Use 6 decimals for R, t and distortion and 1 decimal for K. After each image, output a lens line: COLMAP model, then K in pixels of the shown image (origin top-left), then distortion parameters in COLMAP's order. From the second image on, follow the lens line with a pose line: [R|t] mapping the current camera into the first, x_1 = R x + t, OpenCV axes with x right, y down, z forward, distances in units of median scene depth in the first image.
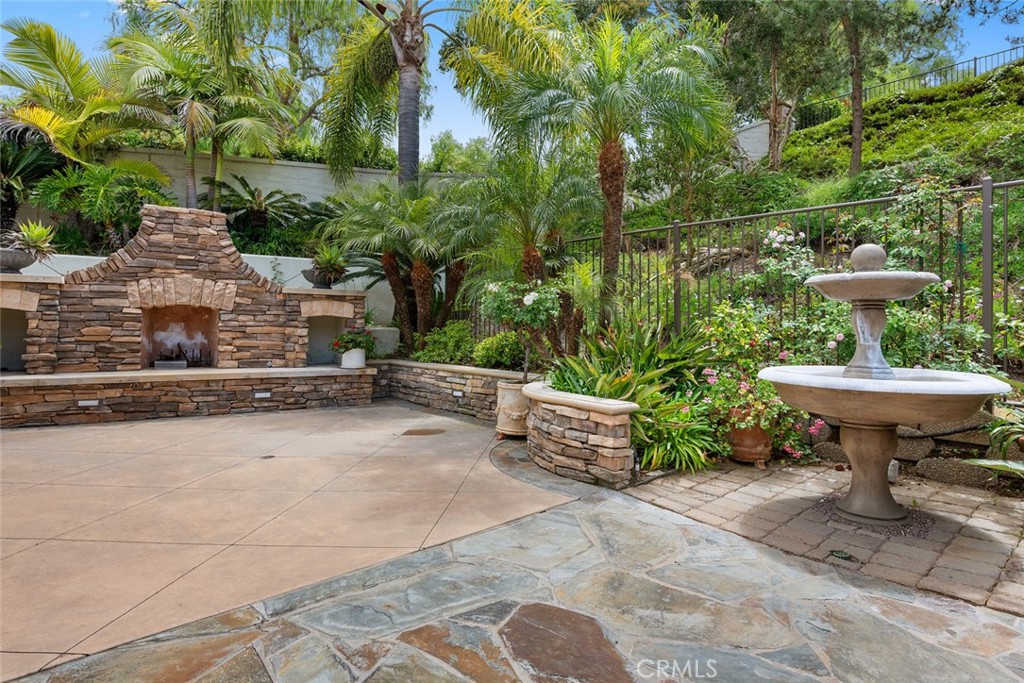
lens RADIAL K [[550.8, 0, 515.5], [0, 550.8, 319.8], [0, 0, 1]] dist [0.002729, 0.000479]
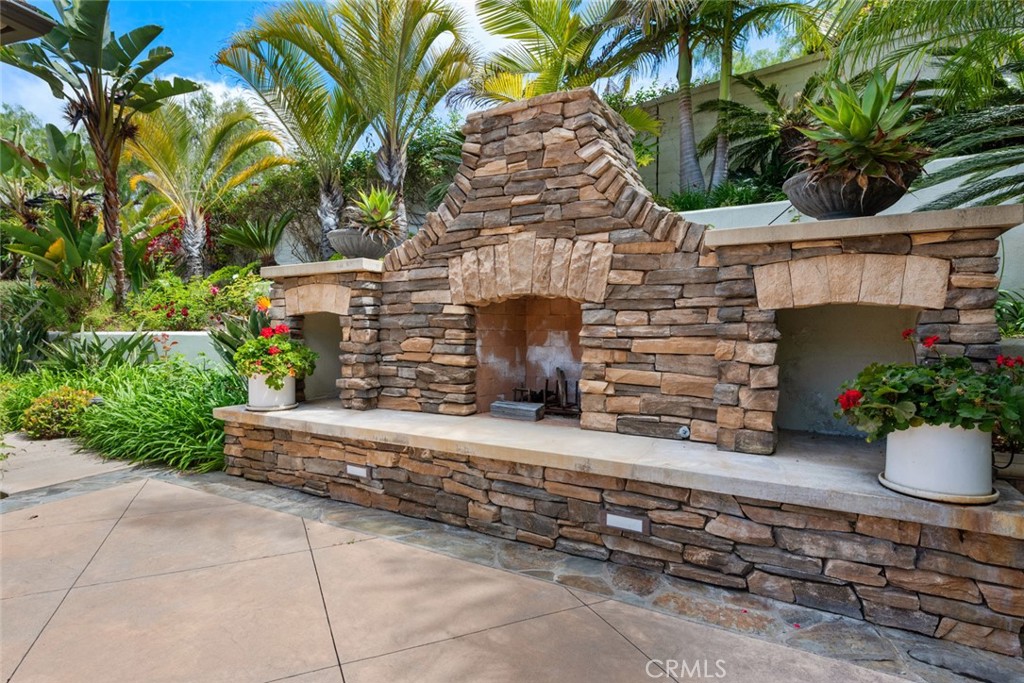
lens RADIAL K [[541.3, 0, 512.5], [0, 541.3, 338.8], [0, 0, 1]] dist [0.012969, -0.001436]
pose [[0.475376, 0.001970, -0.879780, -0.169075], [0.012211, 0.999886, 0.008838, 0.008523], [0.879698, -0.014944, 0.475298, 0.743830]]
